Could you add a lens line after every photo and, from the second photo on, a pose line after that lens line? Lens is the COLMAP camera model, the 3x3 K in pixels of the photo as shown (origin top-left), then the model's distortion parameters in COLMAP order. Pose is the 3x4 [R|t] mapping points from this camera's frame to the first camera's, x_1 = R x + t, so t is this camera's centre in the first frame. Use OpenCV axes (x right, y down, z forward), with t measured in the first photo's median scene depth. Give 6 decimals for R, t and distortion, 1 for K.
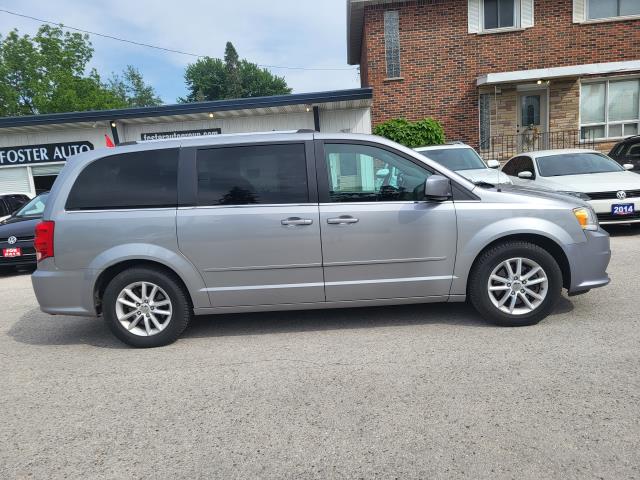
lens RADIAL K [[482.4, 0, 317.0], [0, 482.4, 237.6], [0, 0, 1]] dist [0.028233, 0.000316]
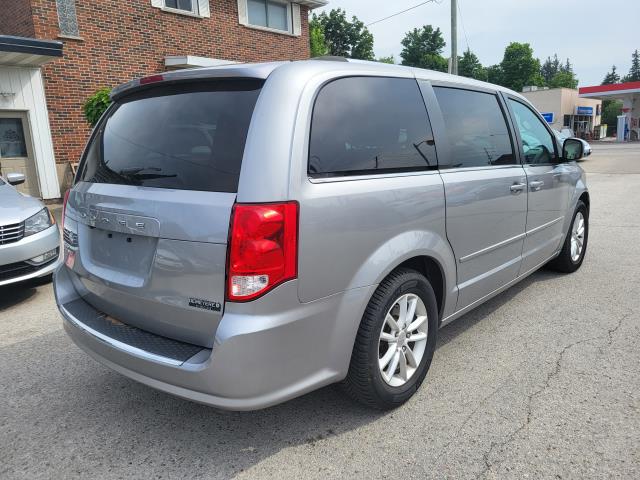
lens RADIAL K [[482.4, 0, 317.0], [0, 482.4, 237.6], [0, 0, 1]] dist [0.028233, 0.000316]
pose [[0.629073, -0.097386, 0.771222, -0.248041], [0.089904, 0.994579, 0.052257, -0.005727], [-0.772130, 0.036463, 0.634417, 0.196730]]
